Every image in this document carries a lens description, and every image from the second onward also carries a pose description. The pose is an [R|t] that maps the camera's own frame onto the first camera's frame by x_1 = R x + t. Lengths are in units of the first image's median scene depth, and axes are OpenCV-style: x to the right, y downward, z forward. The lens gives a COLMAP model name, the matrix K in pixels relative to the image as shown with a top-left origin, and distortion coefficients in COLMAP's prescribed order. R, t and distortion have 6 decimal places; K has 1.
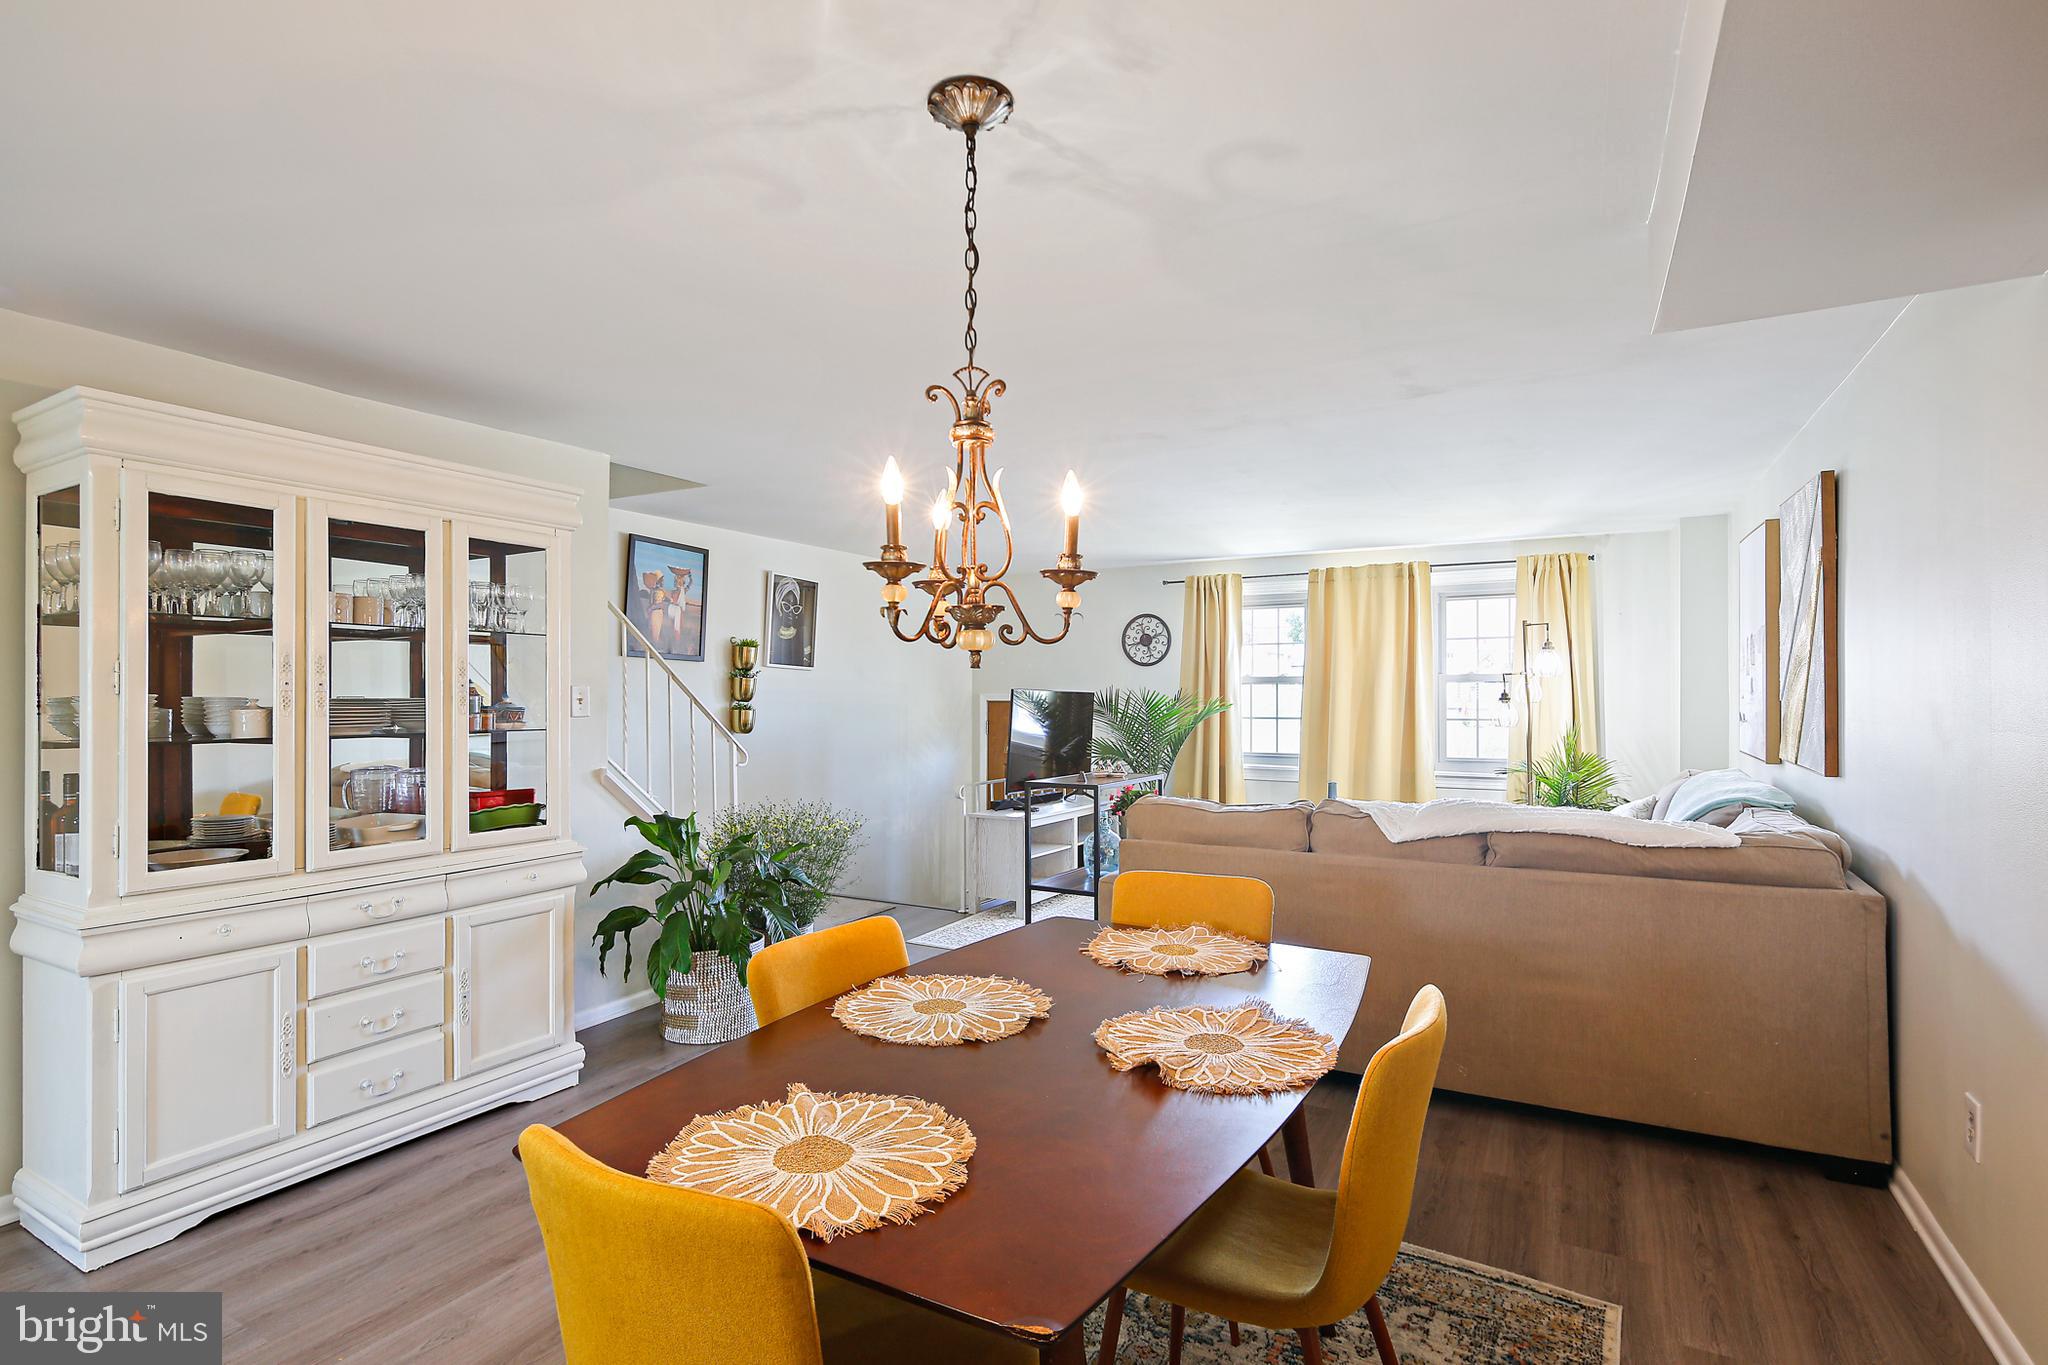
lens RADIAL K [[985.7, 0, 1026.4], [0, 985.7, 686.0], [0, 0, 1]] dist [0.000218, -0.002814]
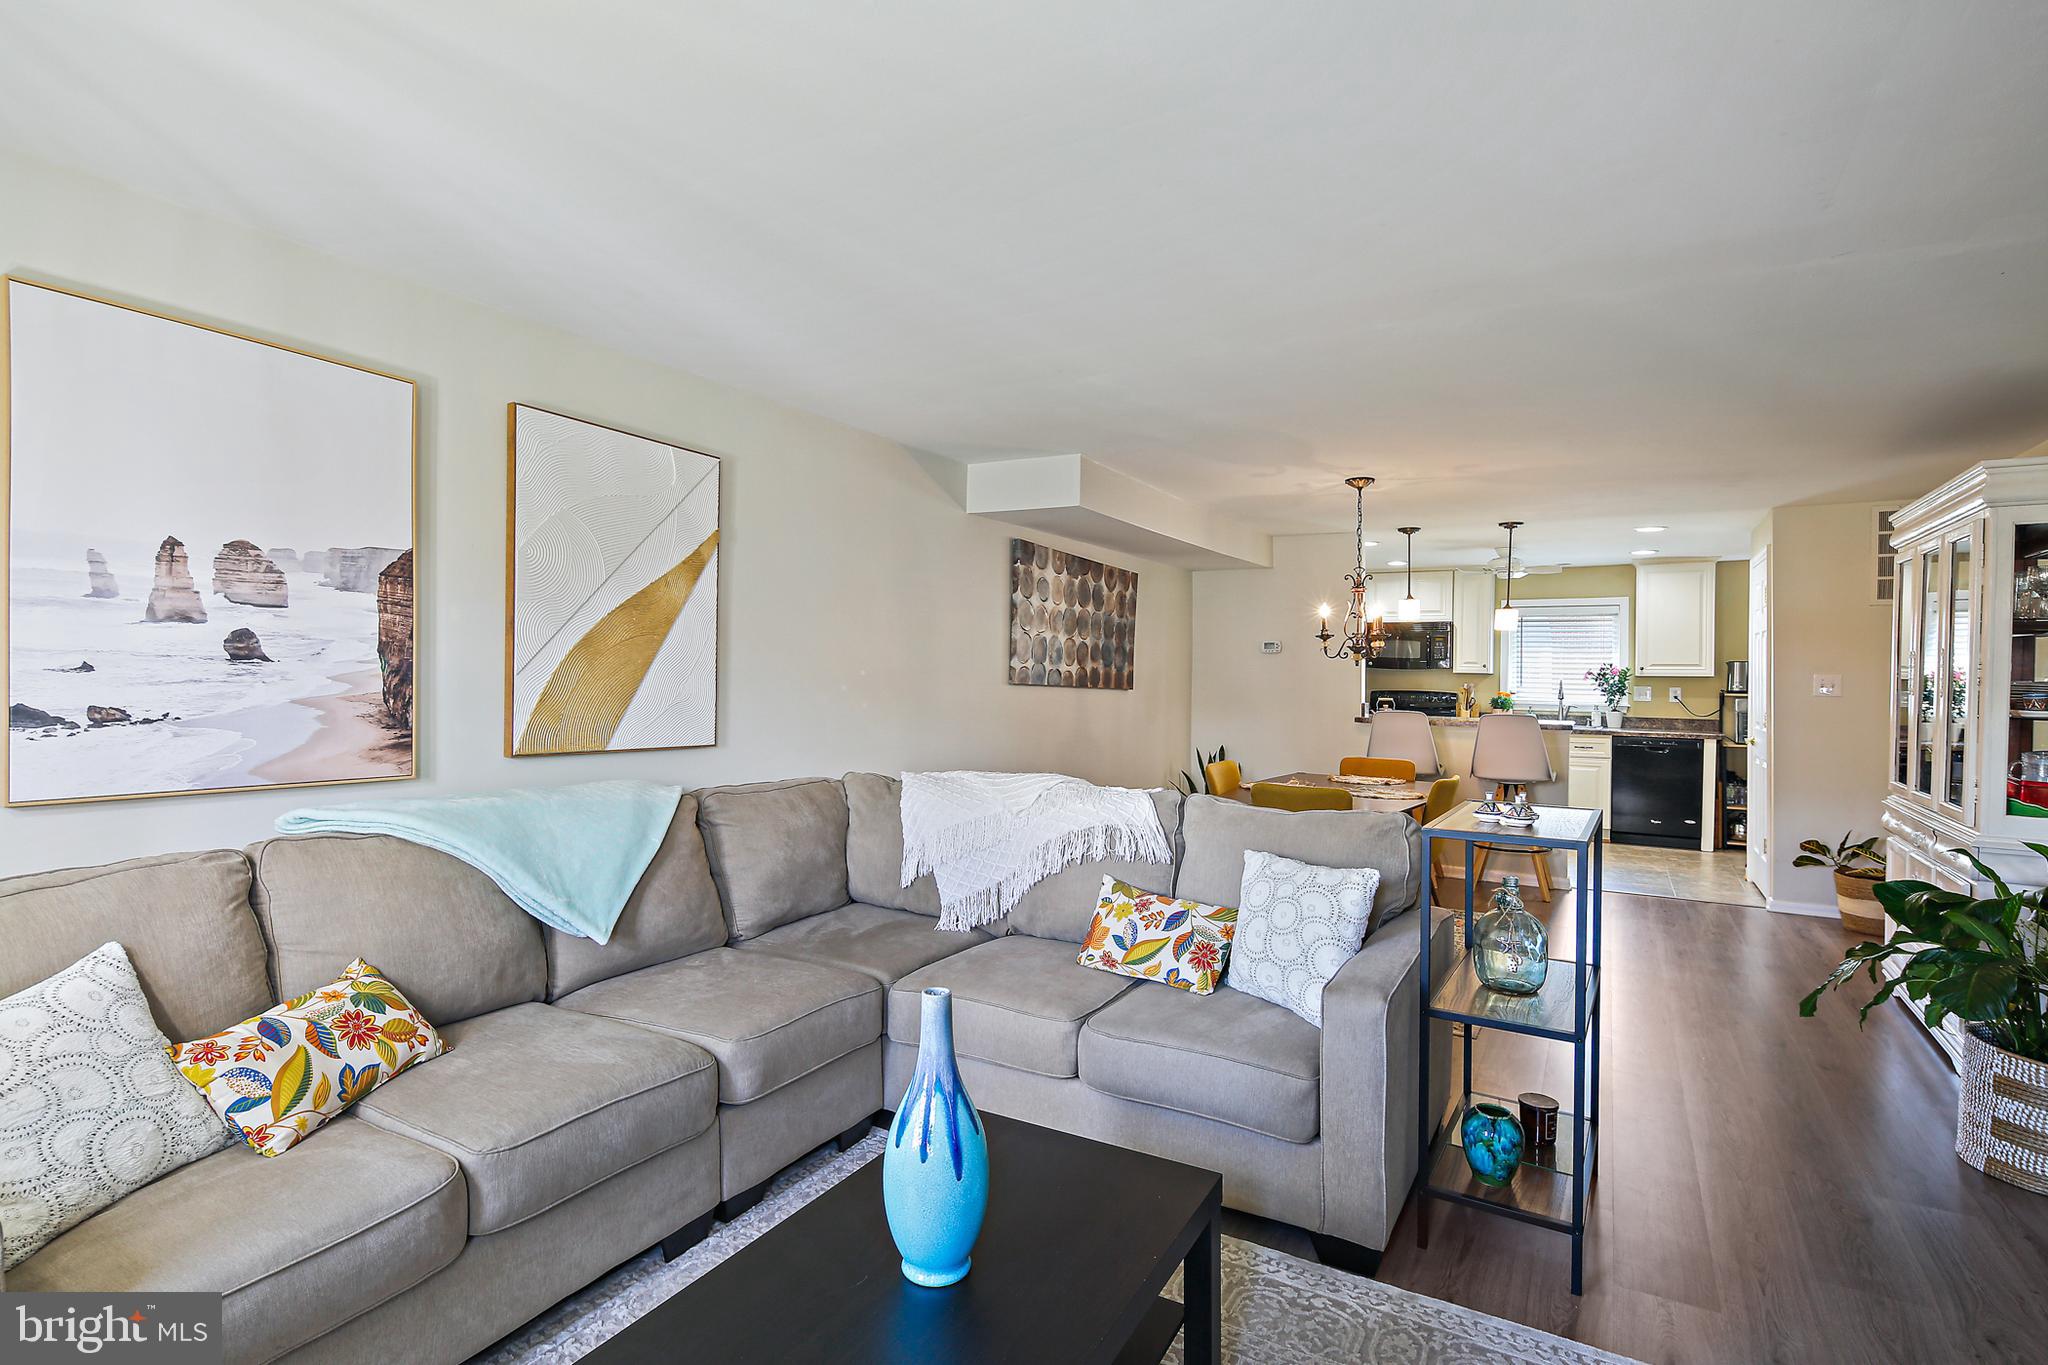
lens RADIAL K [[999.3, 0, 1024.0], [0, 999.3, 682.5], [0, 0, 1]] dist [0.000795, -0.000416]
pose [[-0.999667, -0.008812, 0.024237, 0.219815], [-0.008762, 0.999959, 0.002173, 0.008349], [-0.024255, 0.001960, -0.999704, 1.001666]]
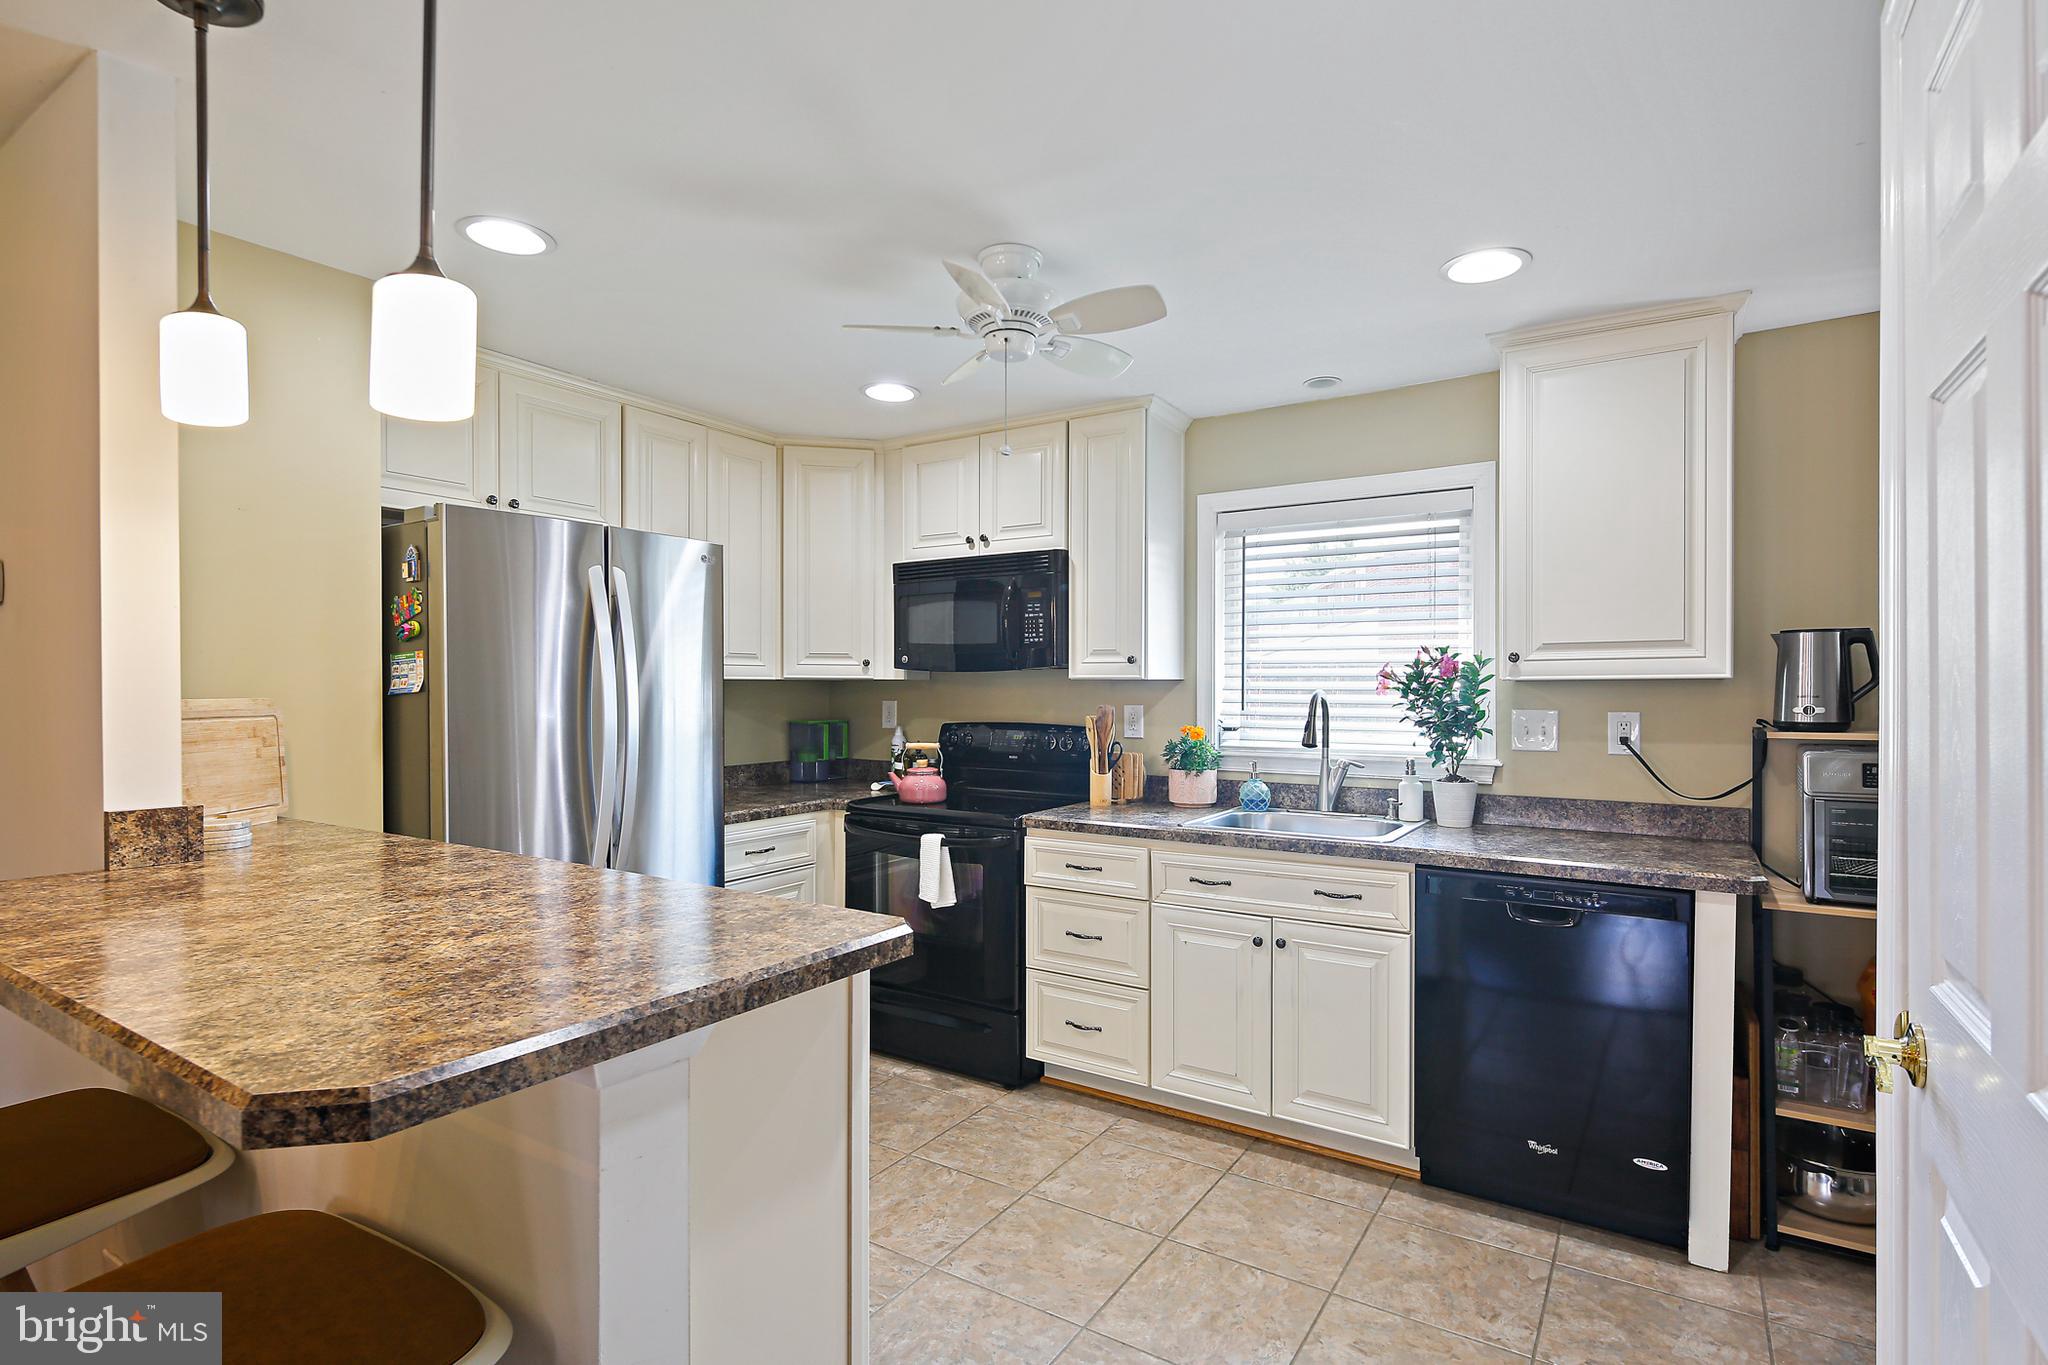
lens RADIAL K [[992.8, 0, 1031.3], [0, 992.8, 699.3], [0, 0, 1]] dist [0.000282, 0.000307]
pose [[-0.998121, 0.001817, 0.061251, -0.334863], [0.002043, 0.999991, 0.003627, 0.002375], [-0.061244, 0.003745, -0.998116, 0.177290]]
